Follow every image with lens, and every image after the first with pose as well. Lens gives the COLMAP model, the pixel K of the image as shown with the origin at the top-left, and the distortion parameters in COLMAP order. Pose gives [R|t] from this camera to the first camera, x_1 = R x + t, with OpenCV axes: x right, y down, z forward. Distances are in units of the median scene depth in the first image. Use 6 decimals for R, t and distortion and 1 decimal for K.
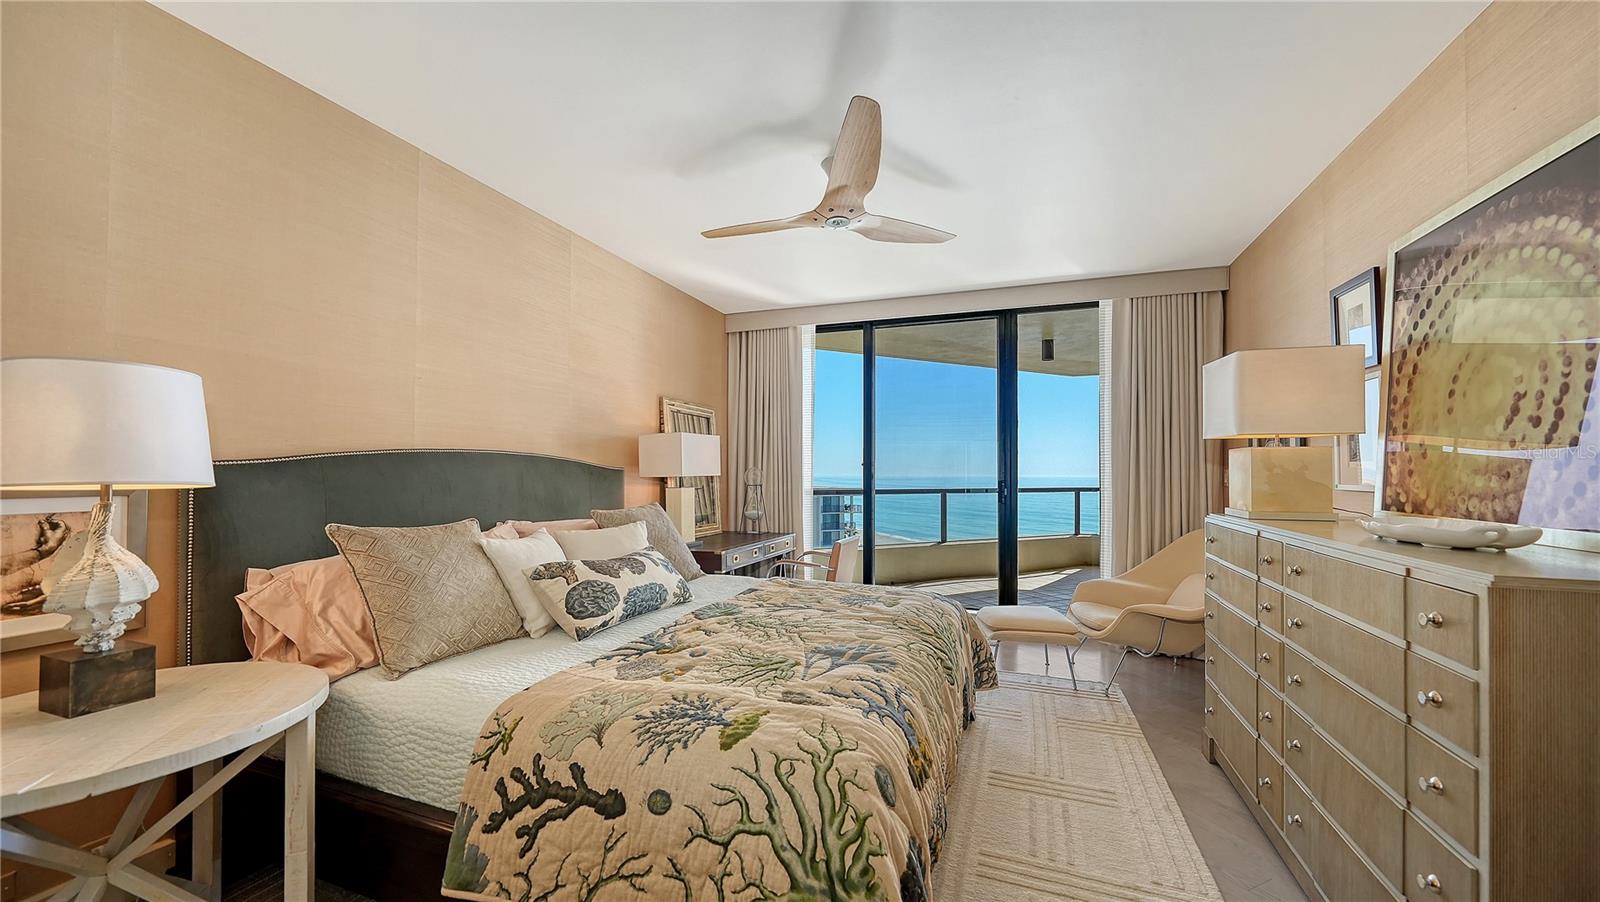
lens RADIAL K [[590.9, 0, 798.1], [0, 590.9, 463.1], [0, 0, 1]] dist [-0.010810, -0.000047]
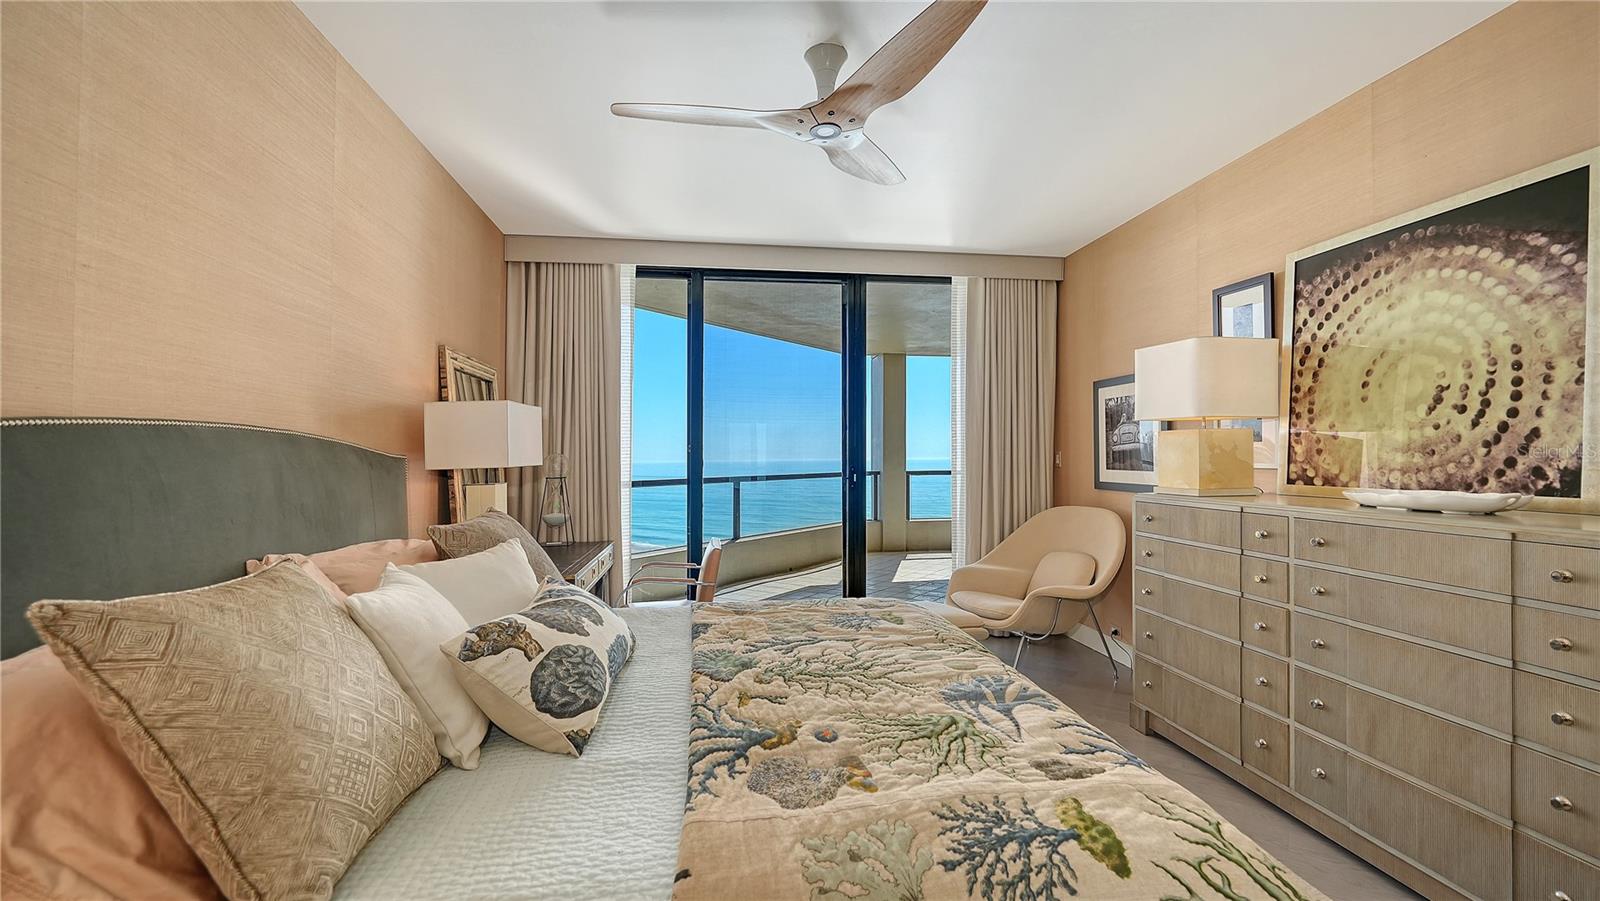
lens RADIAL K [[677.9, 0, 802.3], [0, 677.9, 442.1], [0, 0, 1]] dist [-0.009148, 0.000973]
pose [[0.874174, -0.000673, 0.485612, -0.486601], [0.004480, 0.999968, -0.006679, 0.002062], [-0.485592, 0.008014, 0.874149, 0.308857]]
